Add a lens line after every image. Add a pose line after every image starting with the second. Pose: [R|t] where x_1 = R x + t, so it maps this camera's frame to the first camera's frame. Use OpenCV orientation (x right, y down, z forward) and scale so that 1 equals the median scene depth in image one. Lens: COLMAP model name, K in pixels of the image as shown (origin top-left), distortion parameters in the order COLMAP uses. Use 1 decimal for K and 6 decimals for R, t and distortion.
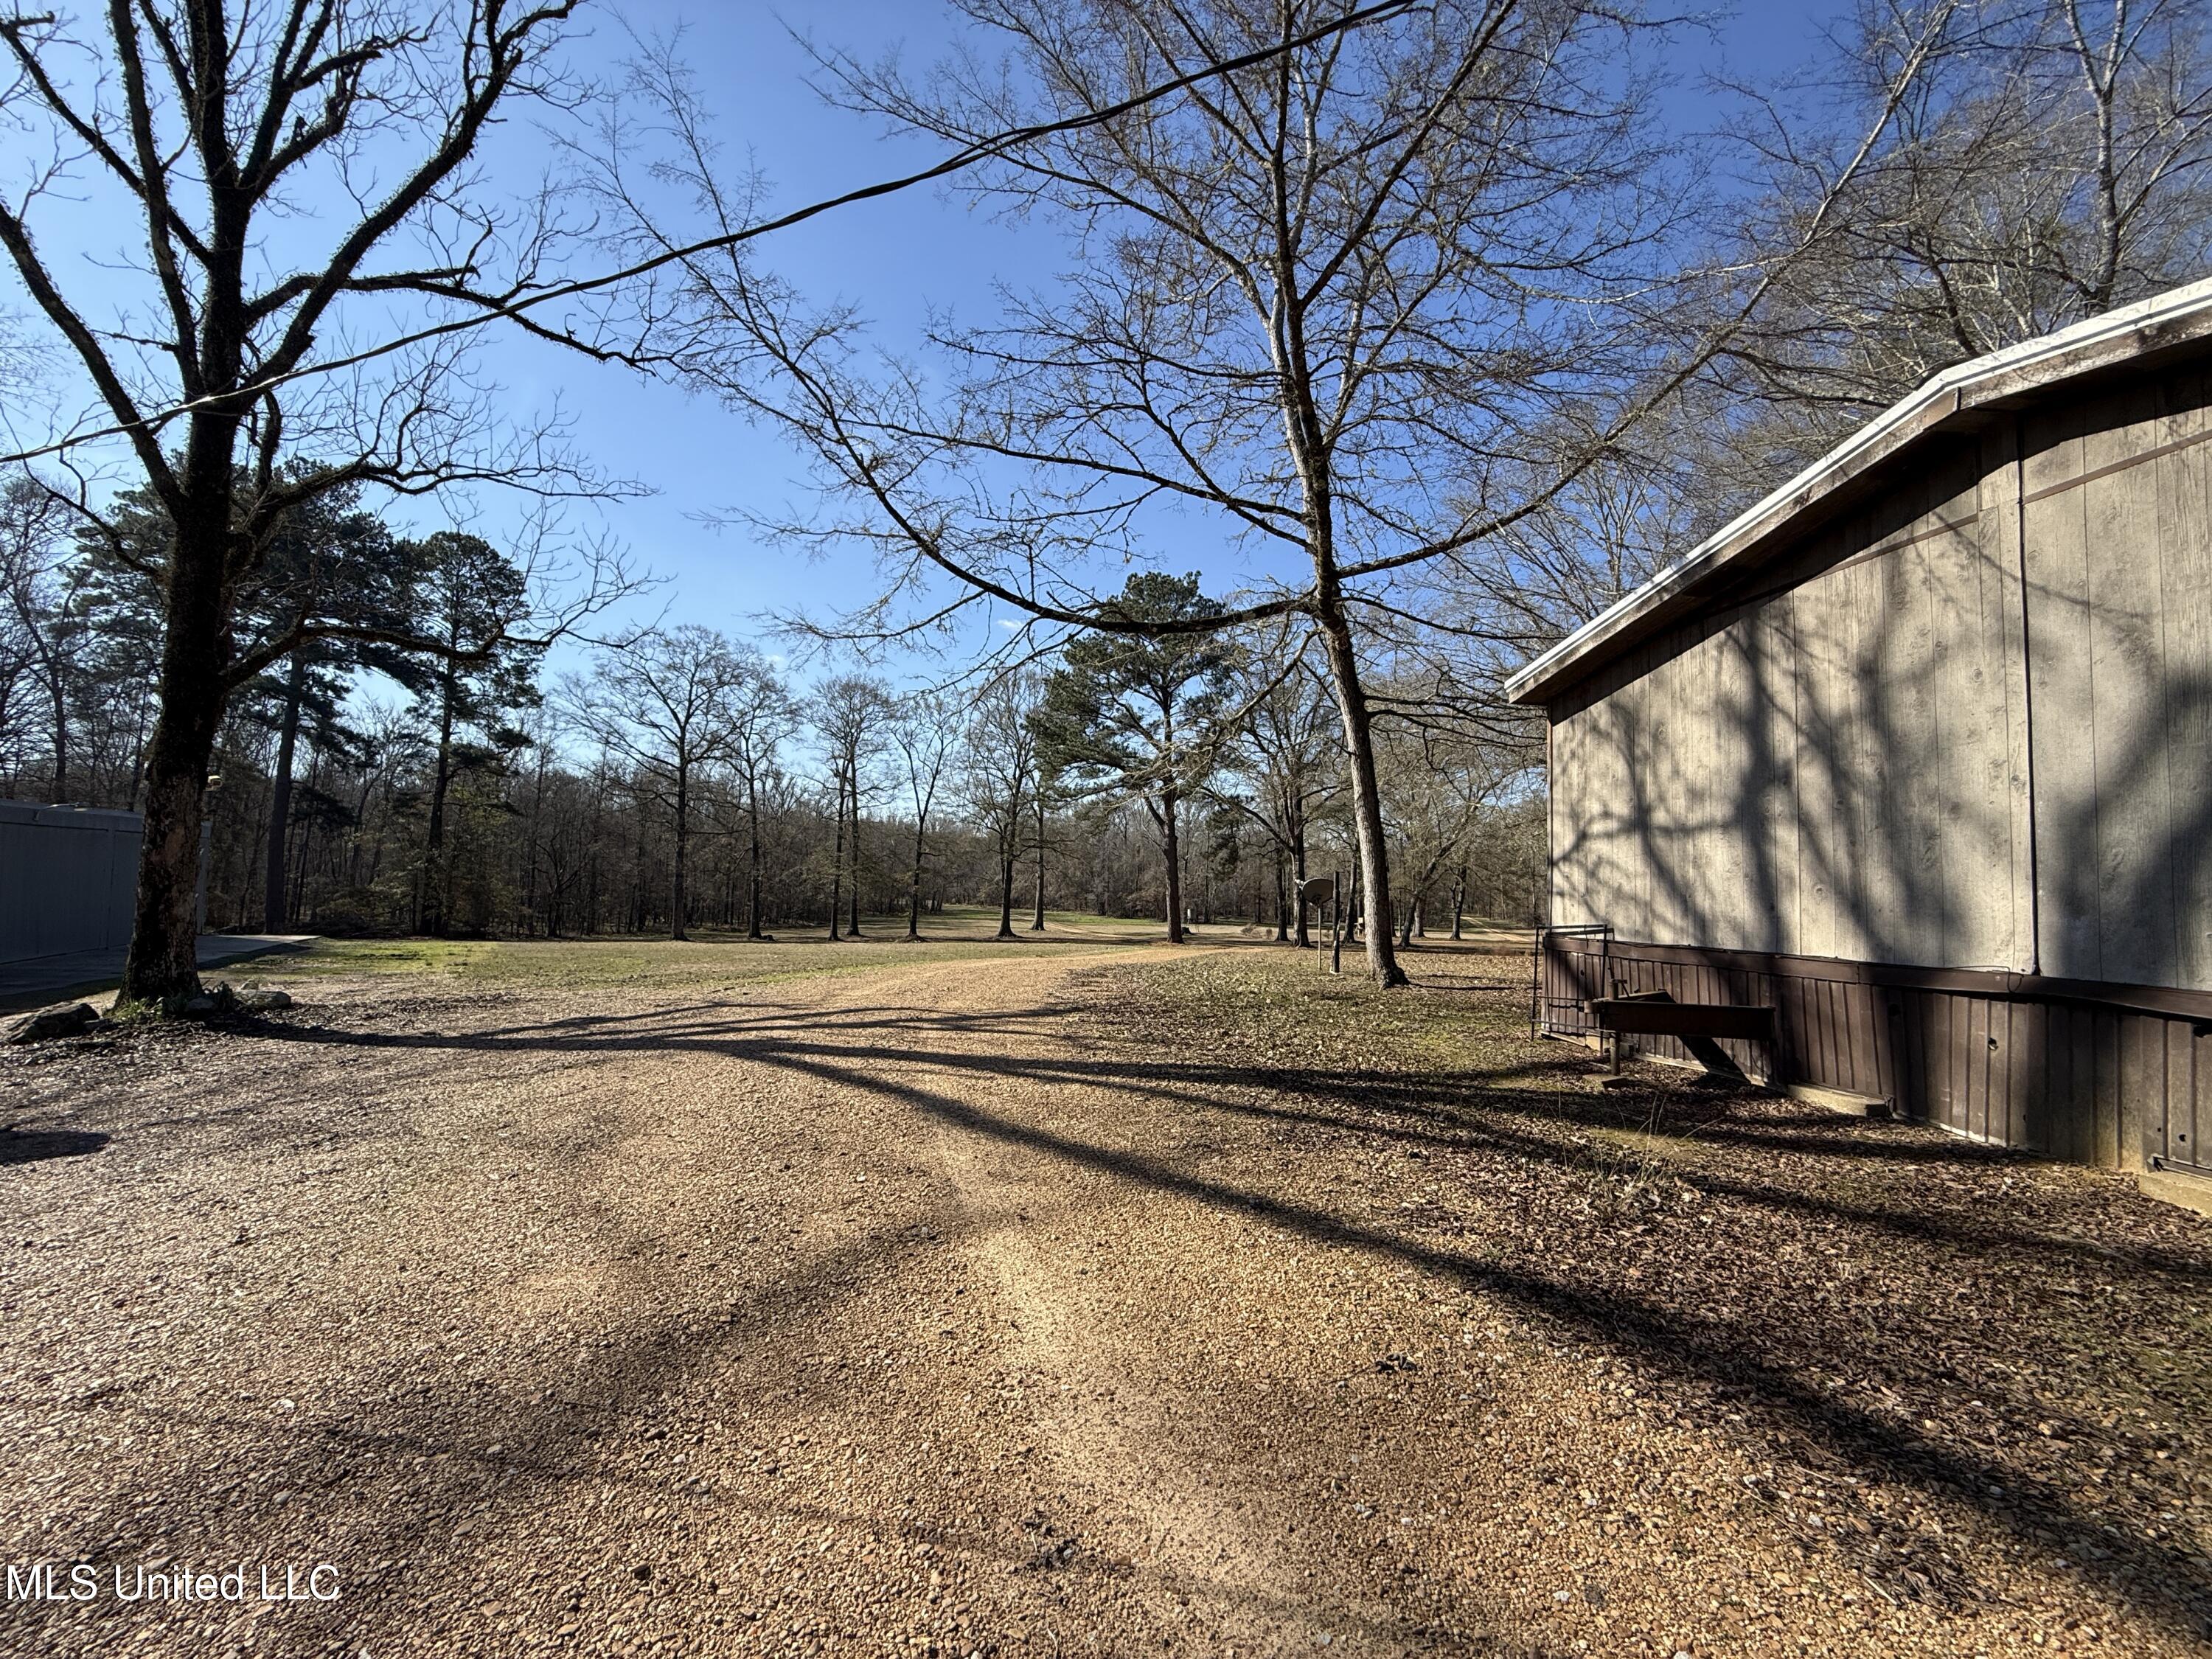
lens RADIAL K [[891.6, 0, 1106.0], [0, 891.6, 829.5], [0, 0, 1]] dist [0.000393, 0.000071]
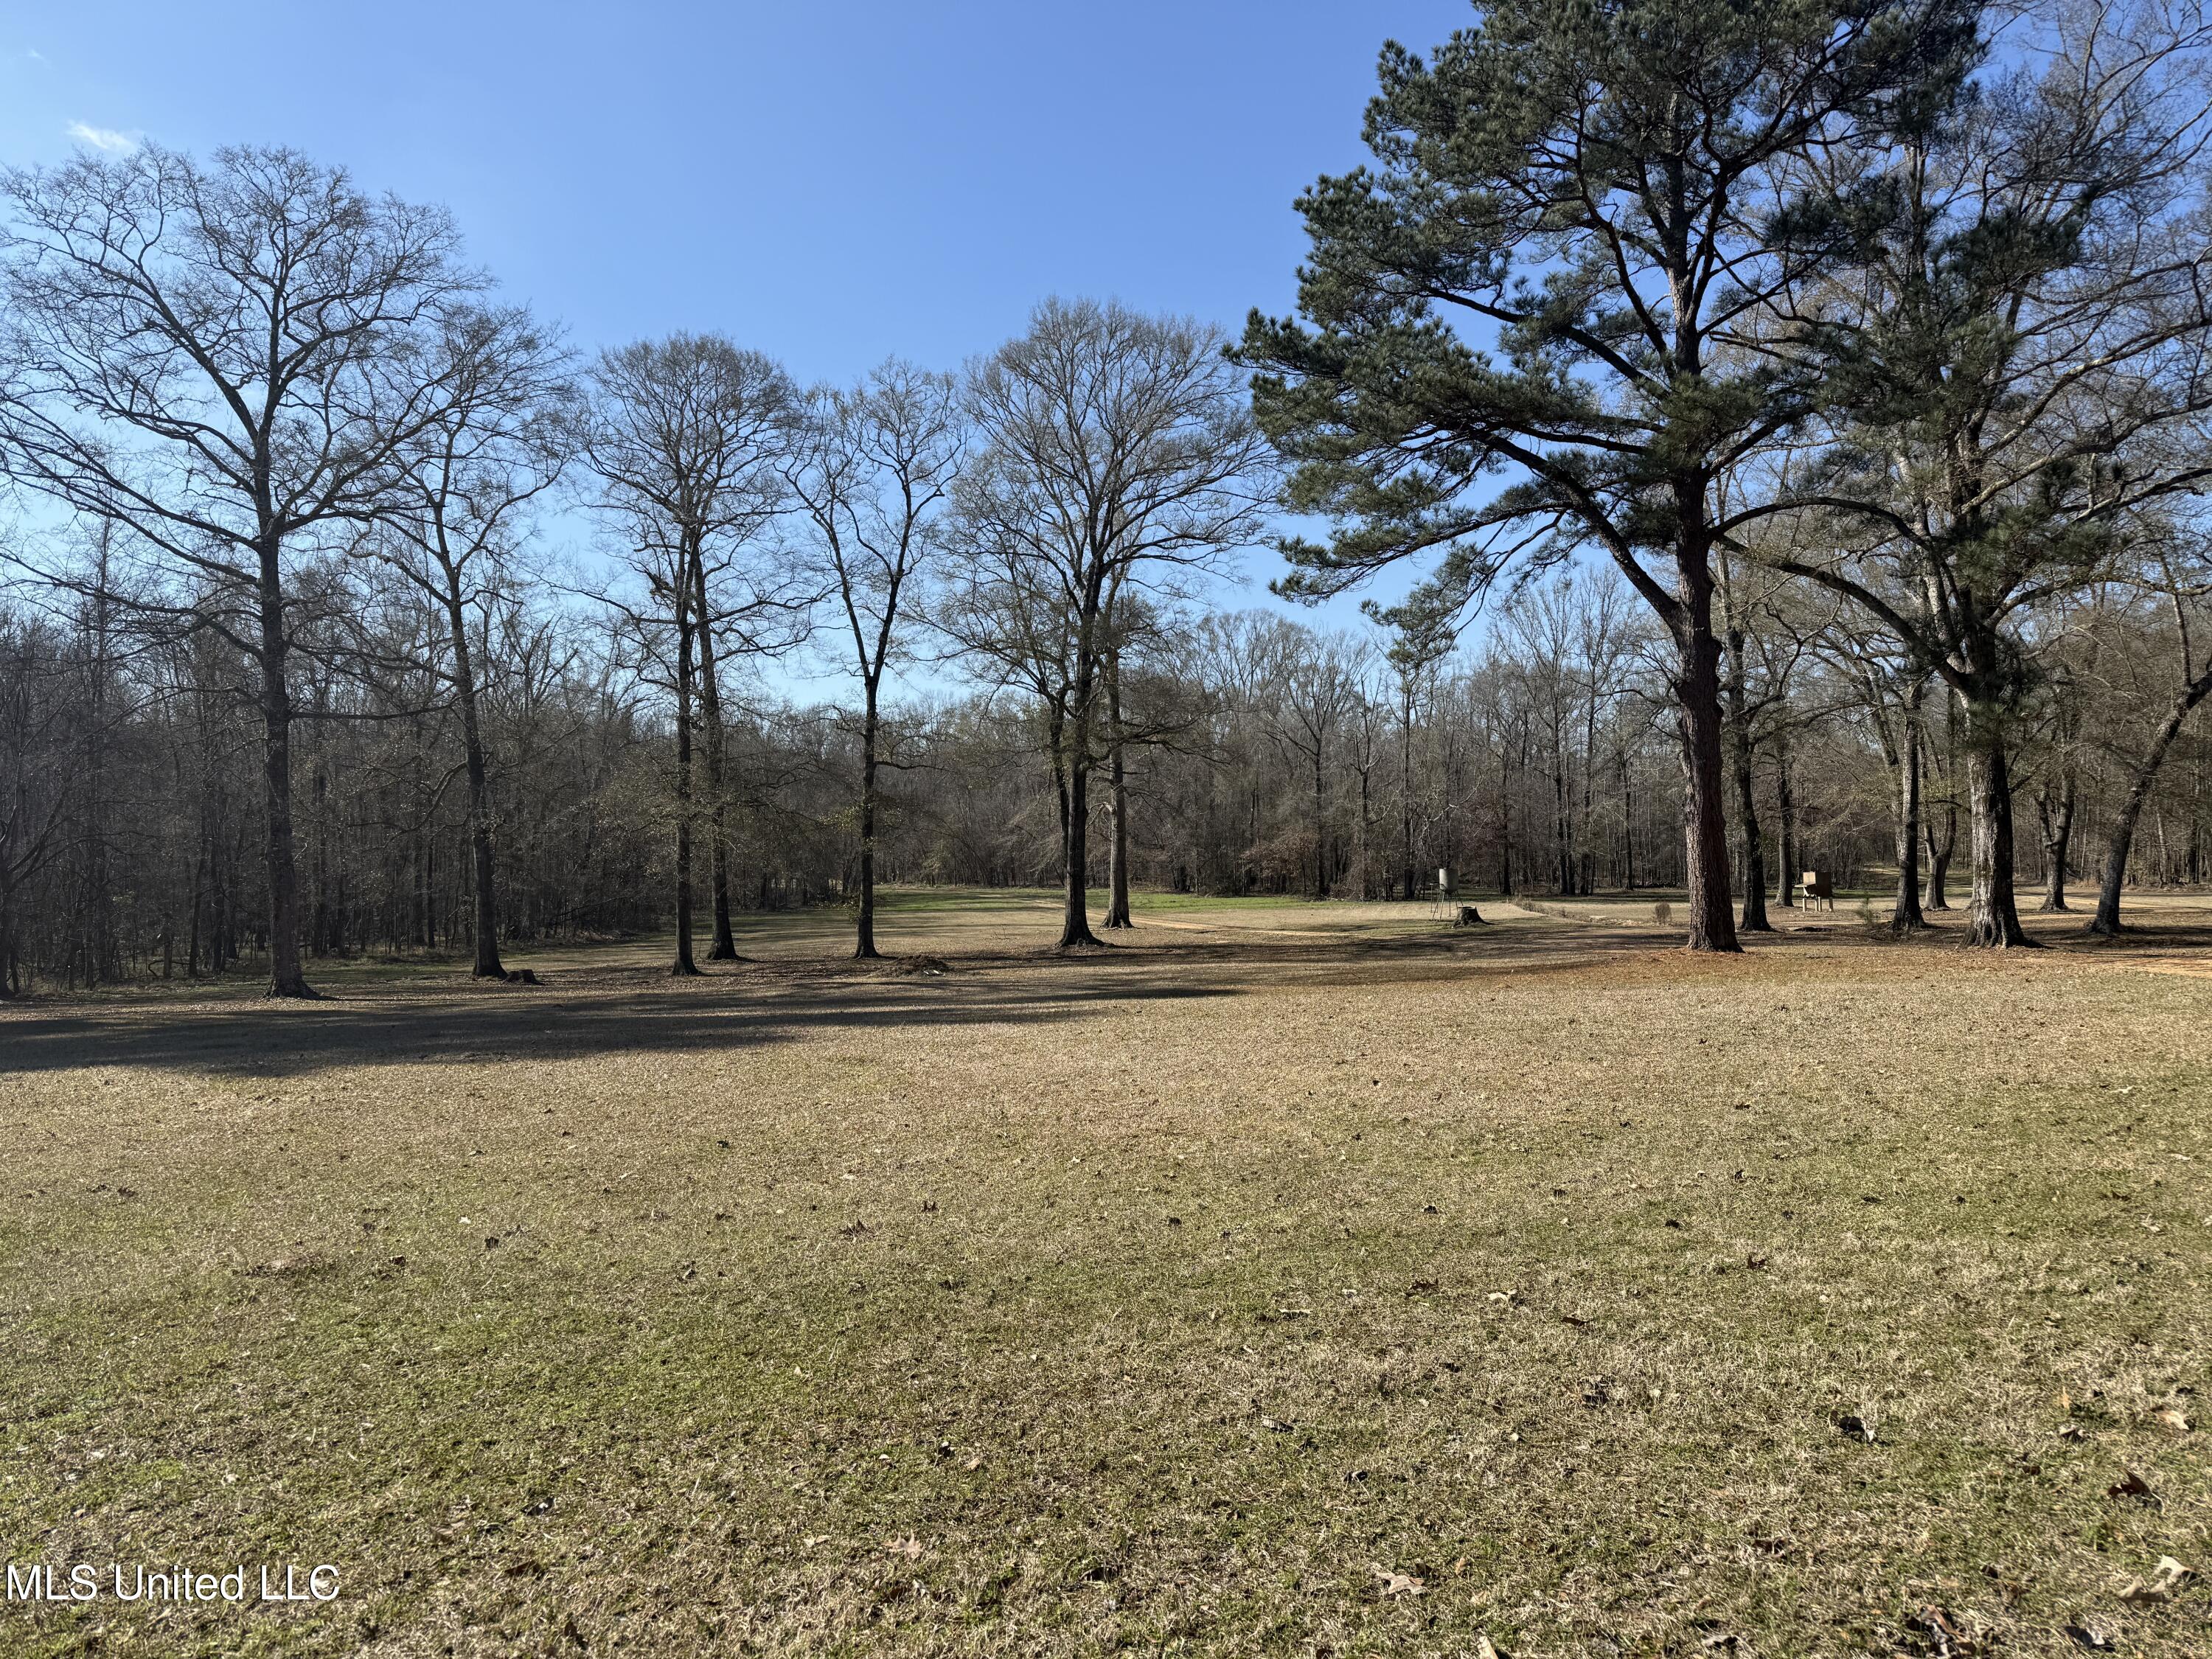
lens RADIAL K [[1383.5, 0, 1106.0], [0, 1383.5, 829.5], [0, 0, 1]] dist [0.000506, 0.000672]
pose [[0.997036, -0.043302, 0.063595, -0.195793], [0.039848, 0.997712, 0.054614, 0.039189], [-0.065815, -0.051918, 0.996480, 0.461033]]
